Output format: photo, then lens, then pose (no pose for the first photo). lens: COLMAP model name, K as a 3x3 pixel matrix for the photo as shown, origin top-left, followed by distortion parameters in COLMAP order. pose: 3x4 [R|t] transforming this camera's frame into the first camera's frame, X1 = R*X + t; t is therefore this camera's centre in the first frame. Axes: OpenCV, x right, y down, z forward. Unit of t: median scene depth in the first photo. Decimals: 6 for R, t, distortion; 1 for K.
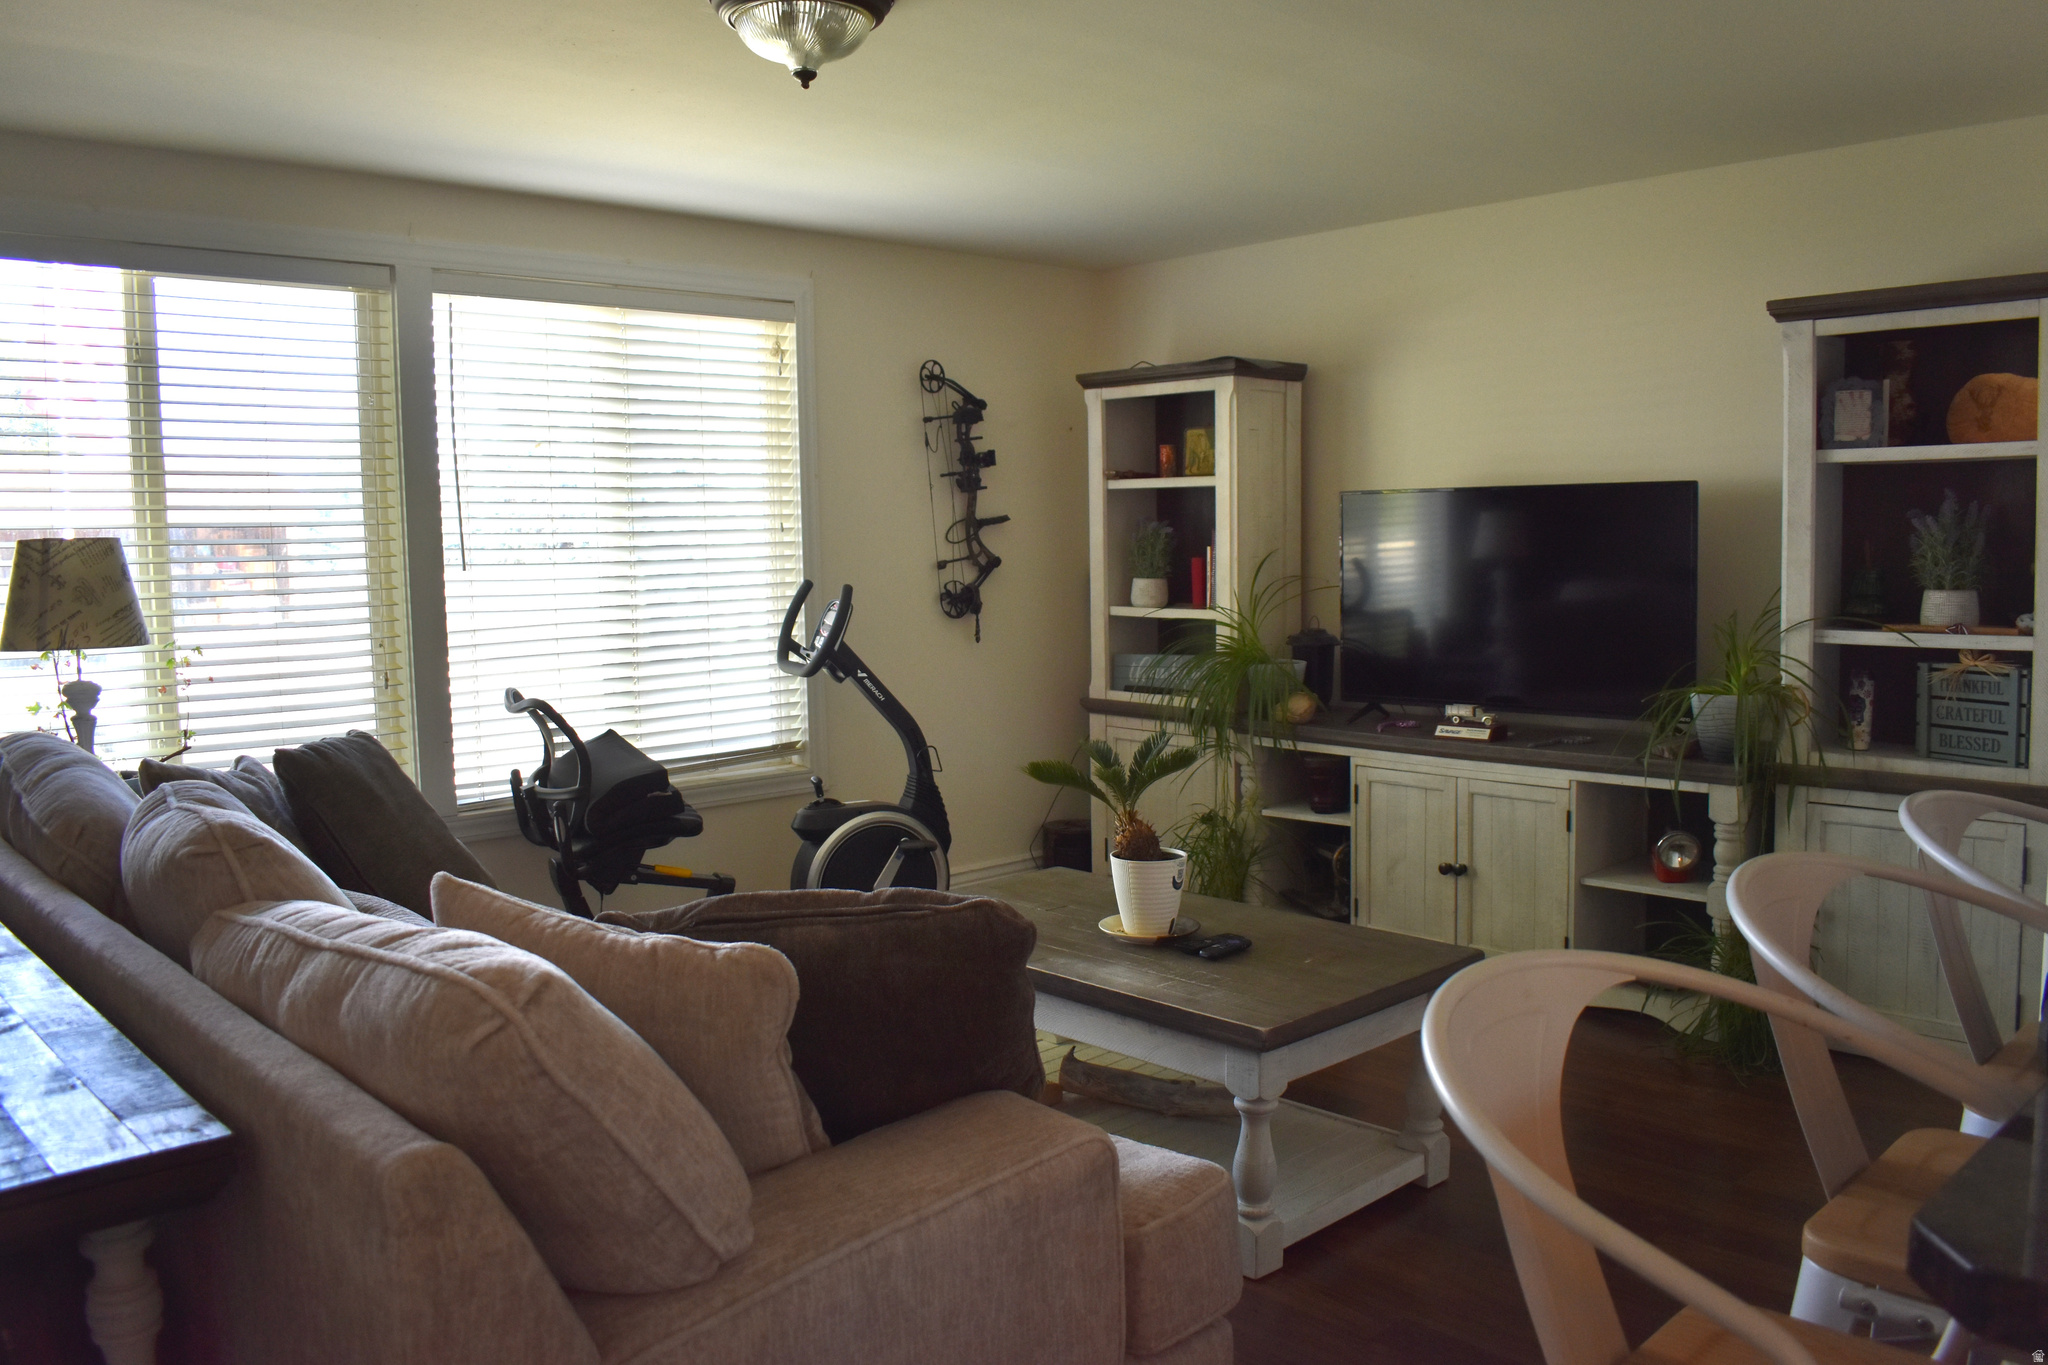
lens RADIAL K [[1602.8, 0, 1036.7], [0, 1602.8, 678.0], [0, 0, 1]] dist [-0.091795, 0.007687]
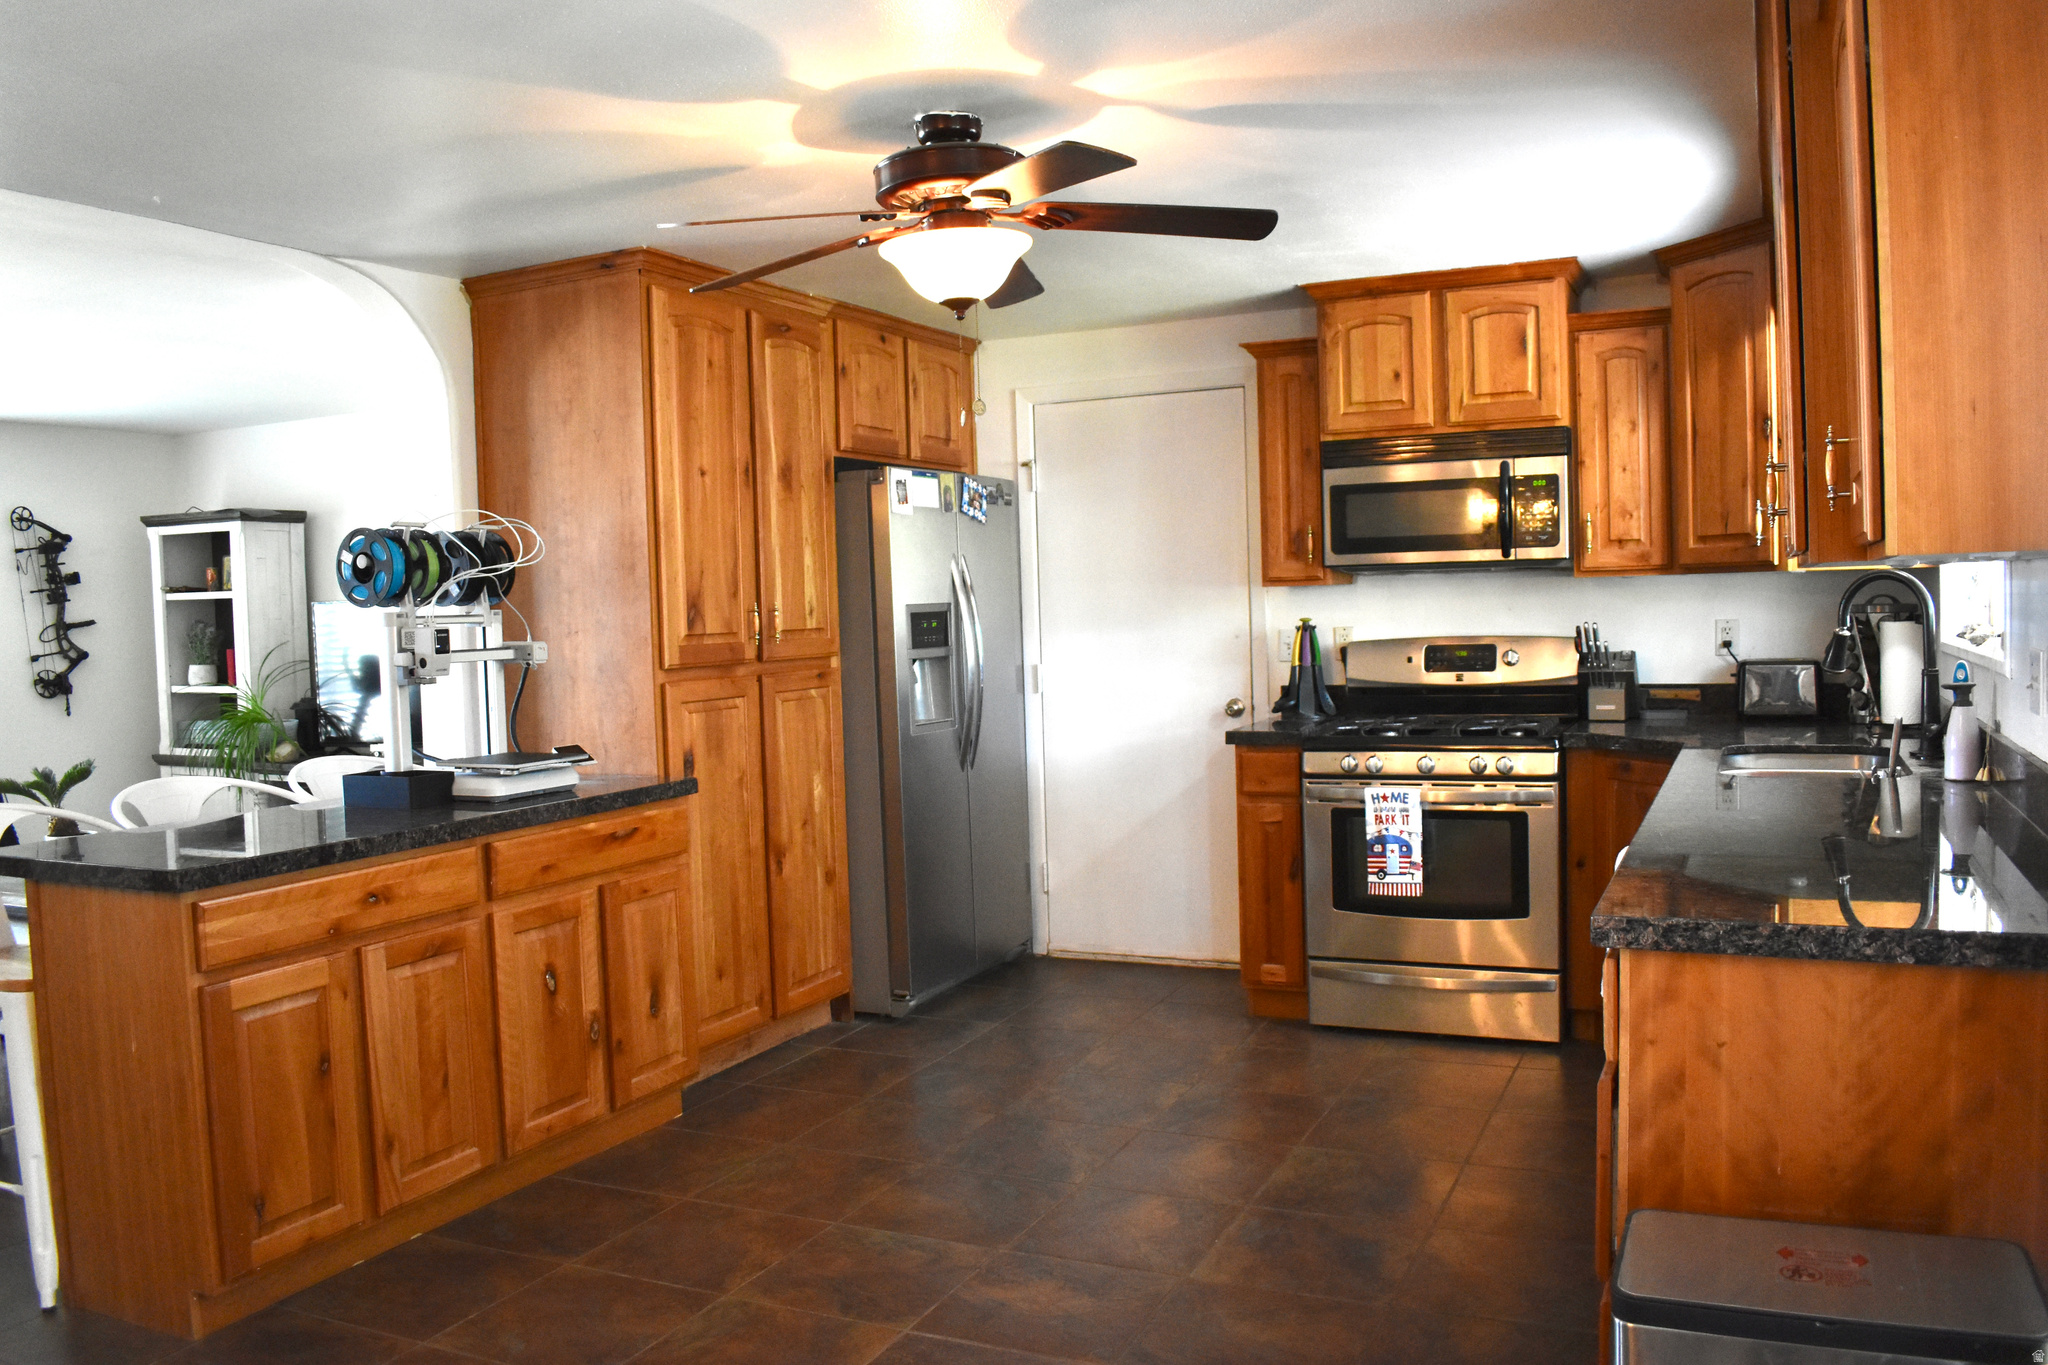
lens RADIAL K [[1602.8, 0, 1036.7], [0, 1602.8, 678.0], [0, 0, 1]] dist [-0.091795, 0.007687]
pose [[0.930691, -0.025612, 0.364909, 0.253215], [0.043819, 0.998169, -0.041700, 0.036490], [-0.363172, 0.054799, 0.930109, -0.508405]]
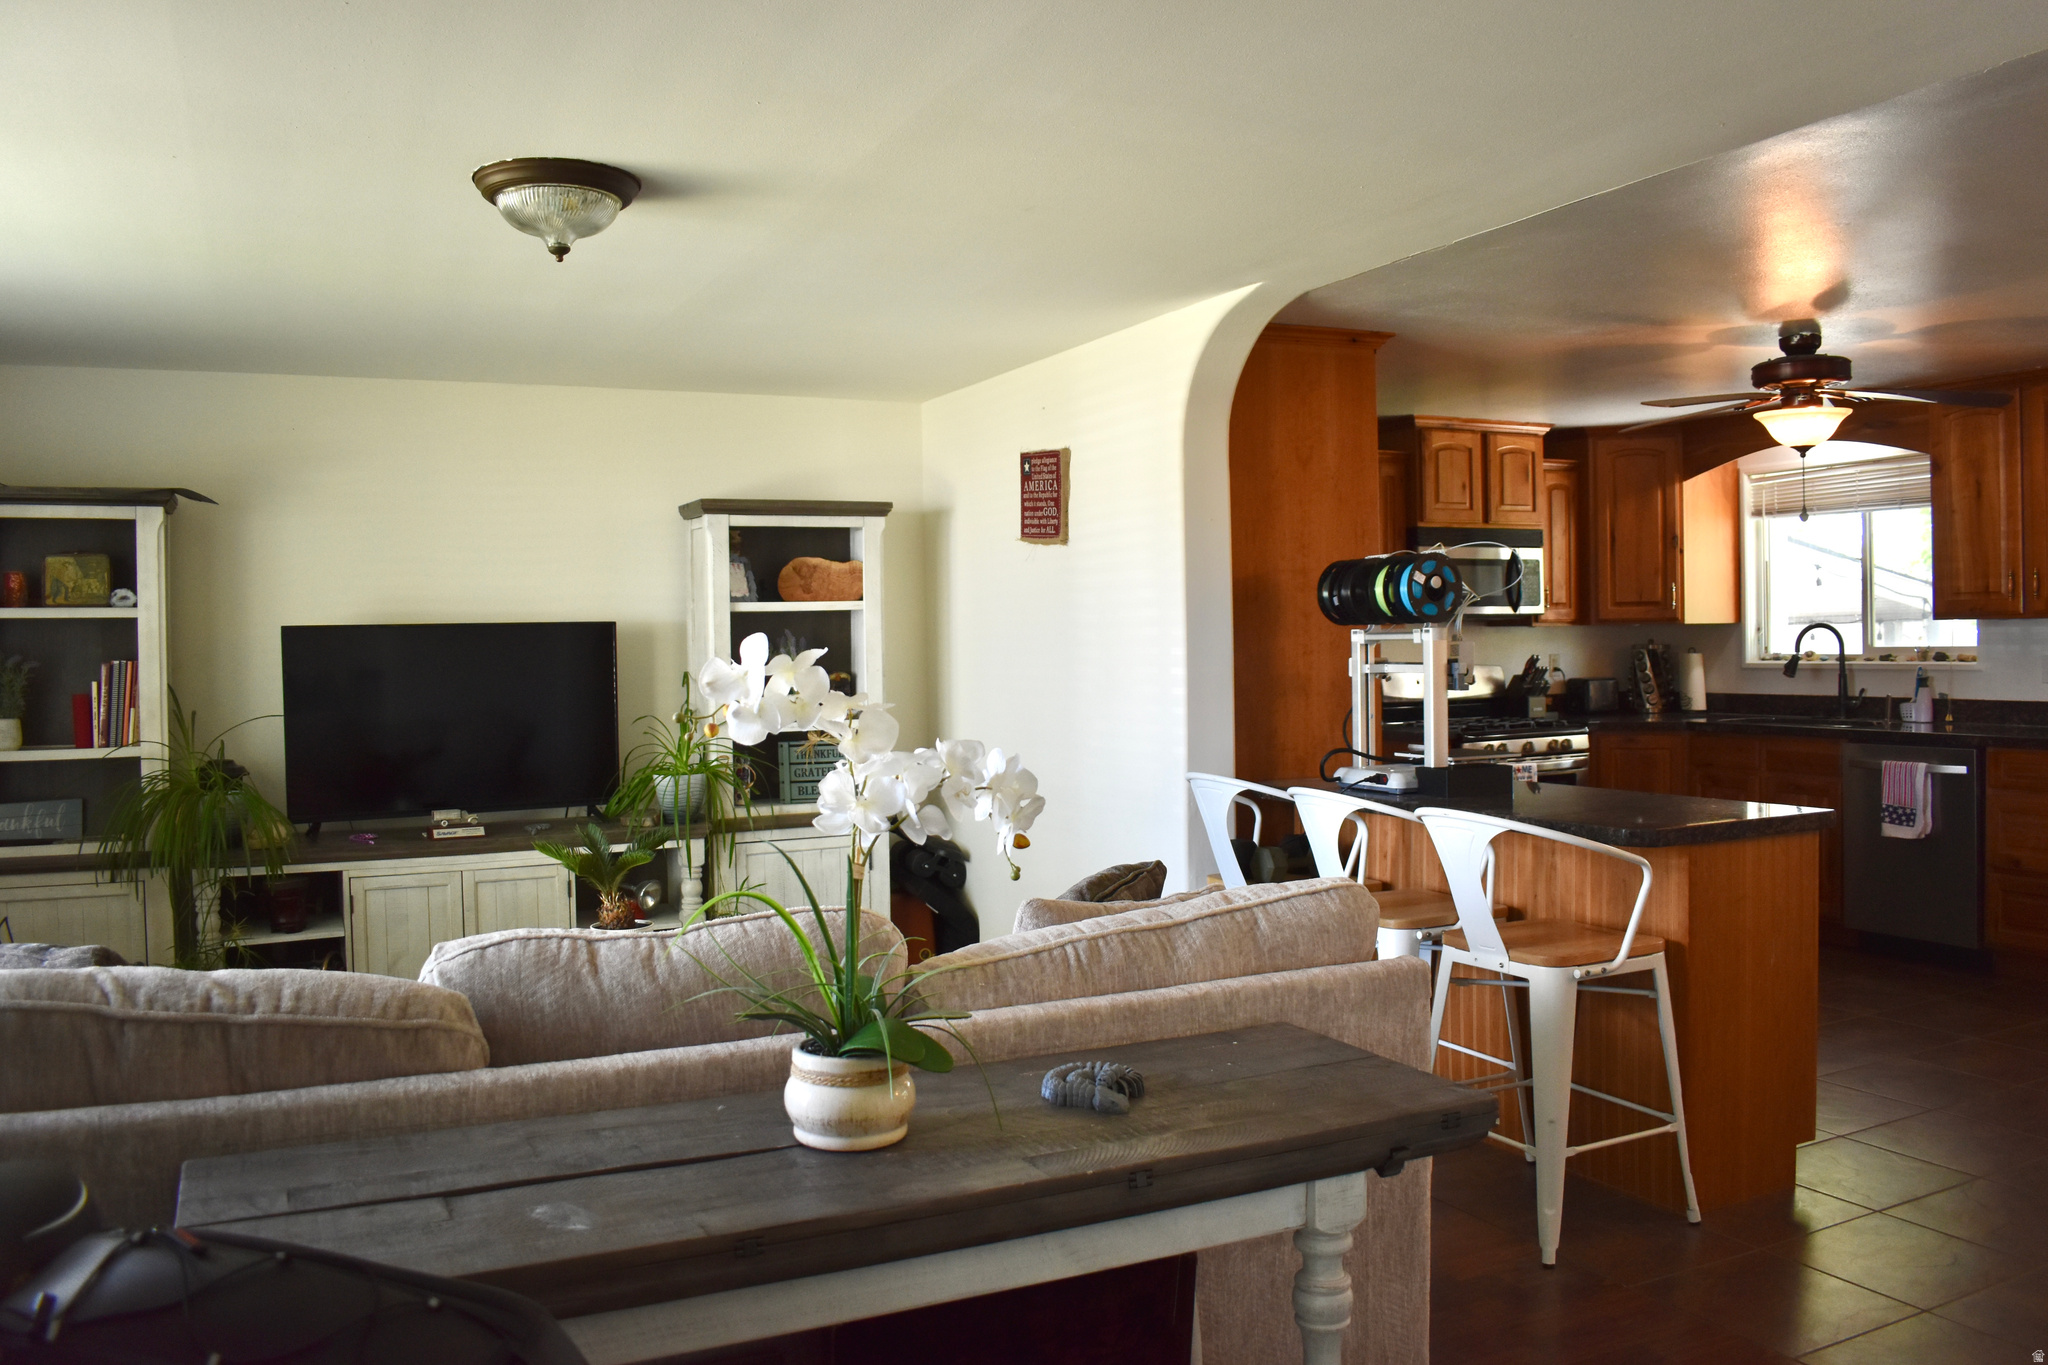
lens RADIAL K [[1602.8, 0, 1036.7], [0, 1602.8, 678.0], [0, 0, 1]] dist [-0.091795, 0.007687]
pose [[0.300448, -0.010803, 0.953737, -0.588832], [0.096277, 0.995172, -0.019057, -0.013052], [-0.948927, 0.097548, 0.300038, 0.196778]]
